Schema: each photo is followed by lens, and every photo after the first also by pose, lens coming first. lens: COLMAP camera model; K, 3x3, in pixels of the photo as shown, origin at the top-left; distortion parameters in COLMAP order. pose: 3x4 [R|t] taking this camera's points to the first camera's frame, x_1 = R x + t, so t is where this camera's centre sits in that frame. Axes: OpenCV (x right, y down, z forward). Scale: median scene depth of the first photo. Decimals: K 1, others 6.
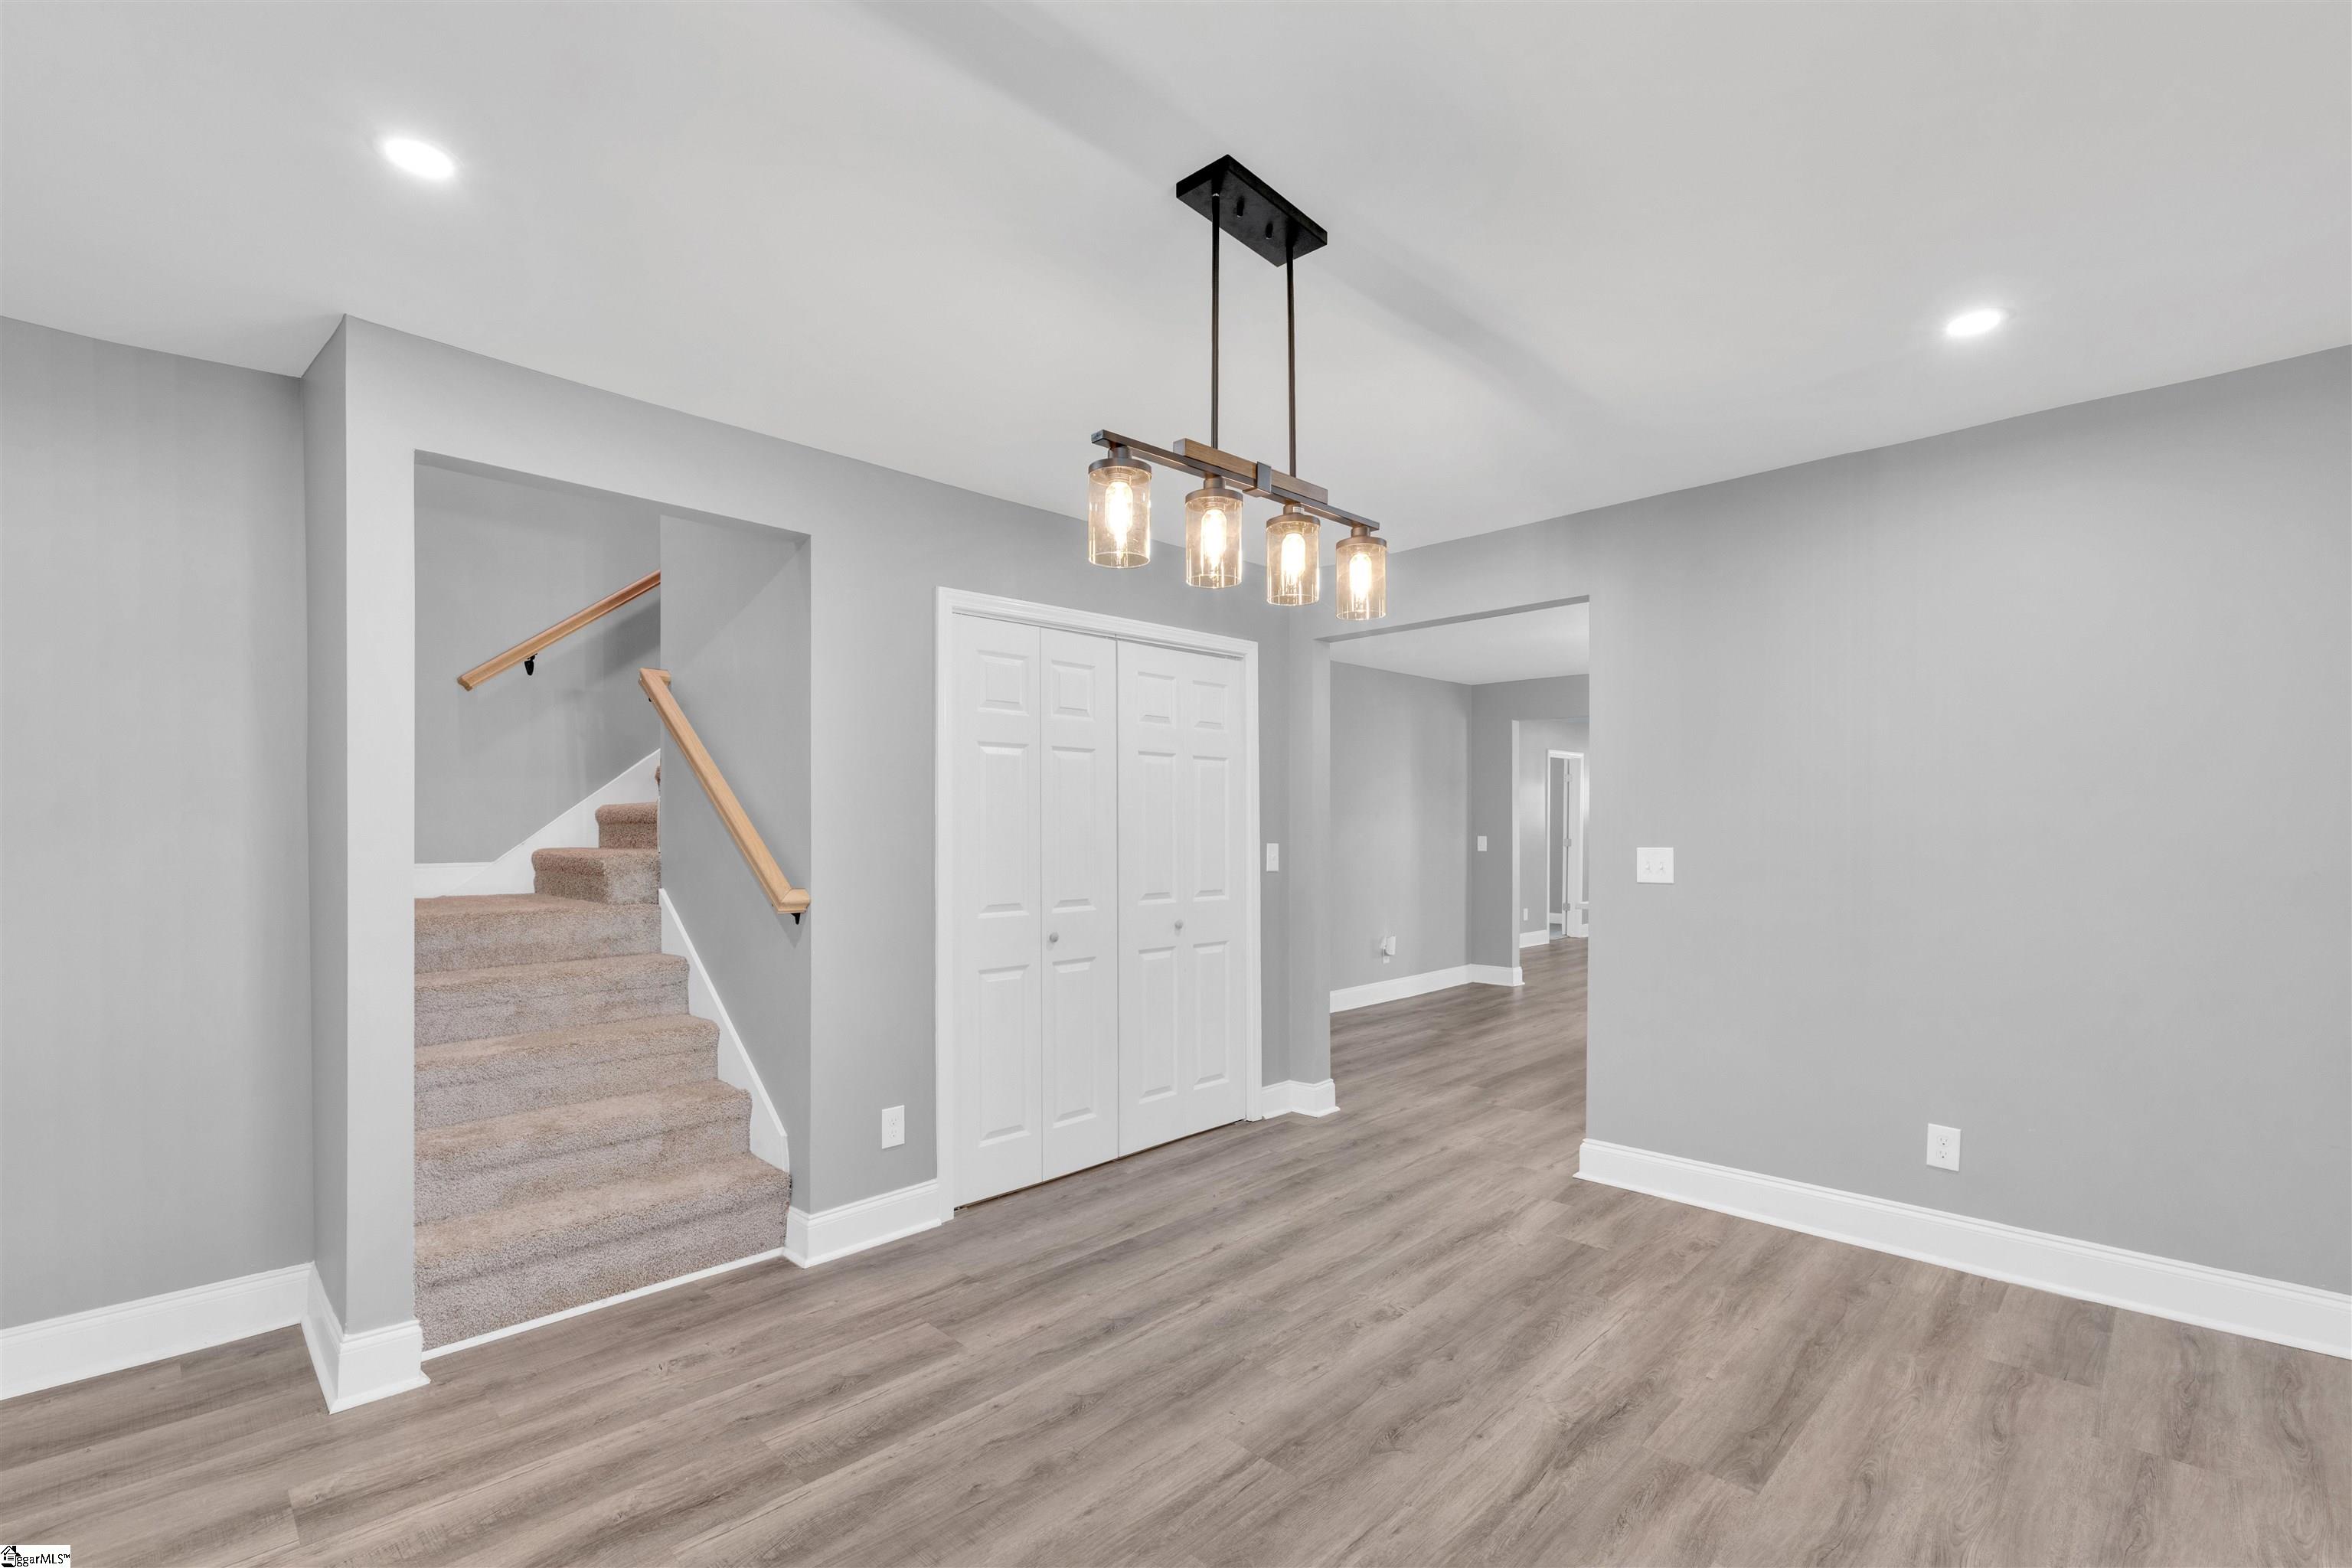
lens RADIAL K [[1047.4, 0, 1176.0], [0, 1047.4, 784.0], [0, 0, 1]] dist [-0.001236, -0.000115]
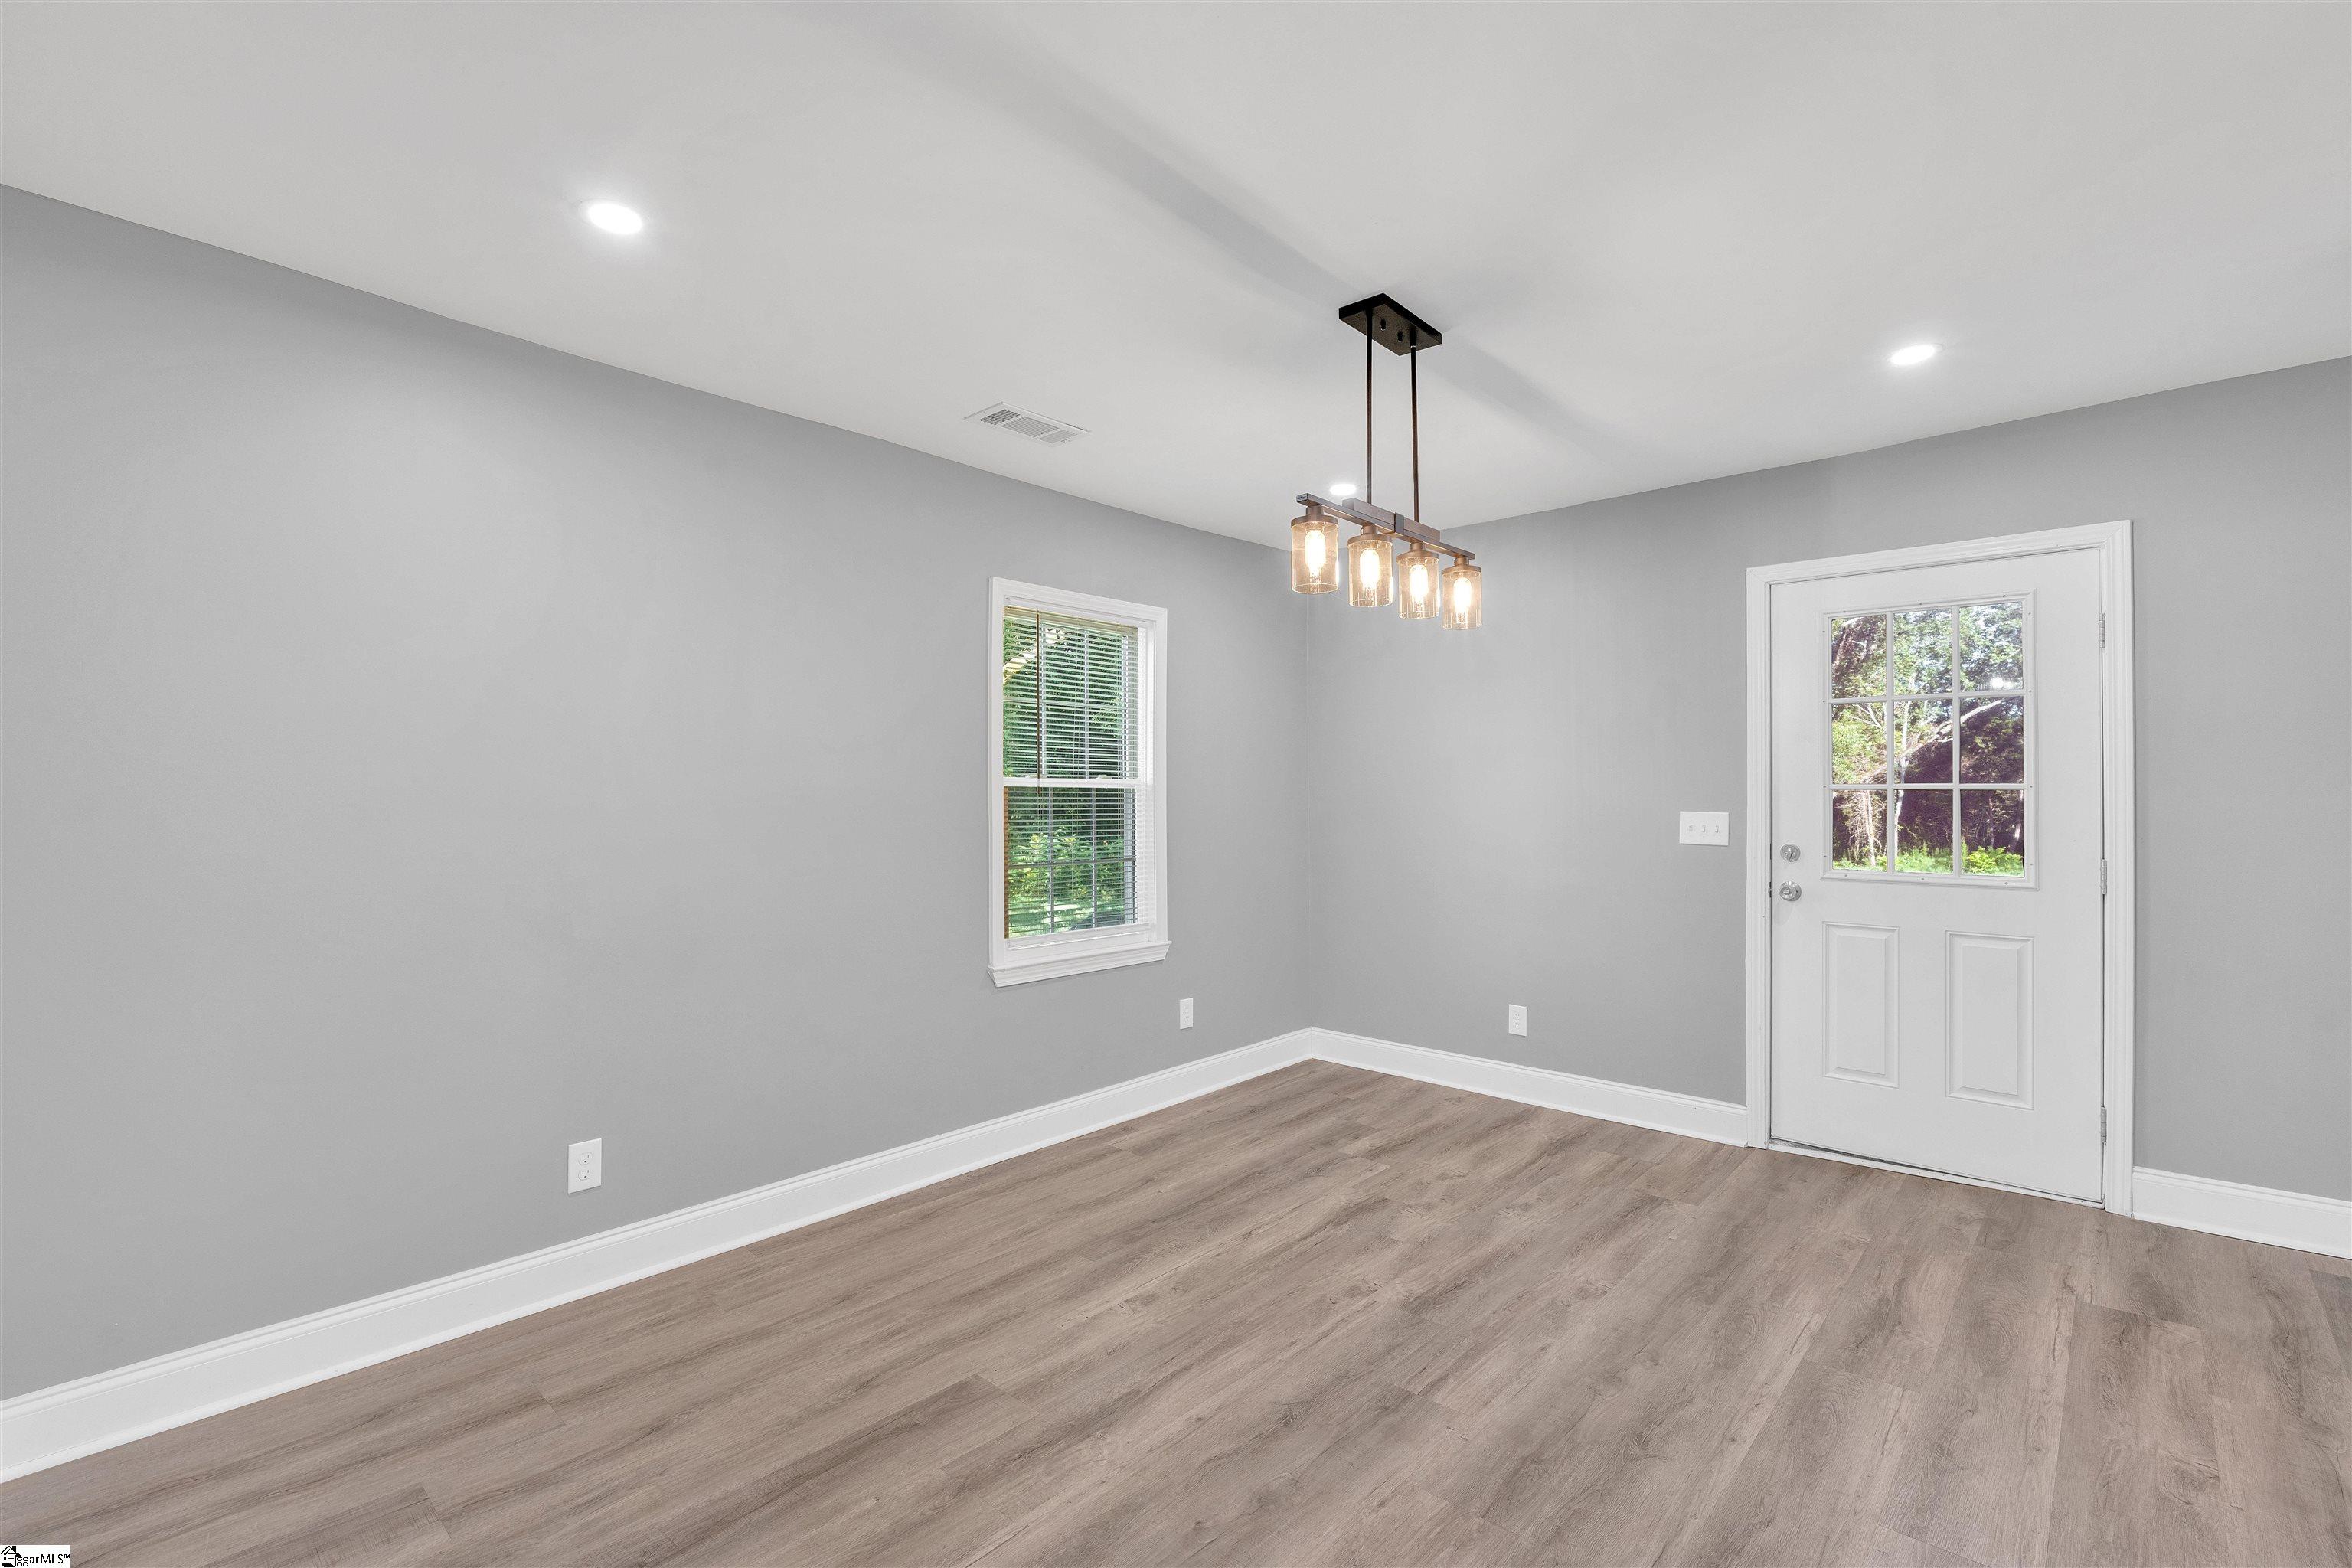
lens RADIAL K [[1047.4, 0, 1176.0], [0, 1047.4, 784.0], [0, 0, 1]] dist [-0.001236, -0.000115]
pose [[-0.999150, 0.005311, -0.040878, 0.350793], [0.007399, 0.998667, -0.051083, 0.089065], [0.040552, -0.051342, -0.997857, 2.007671]]
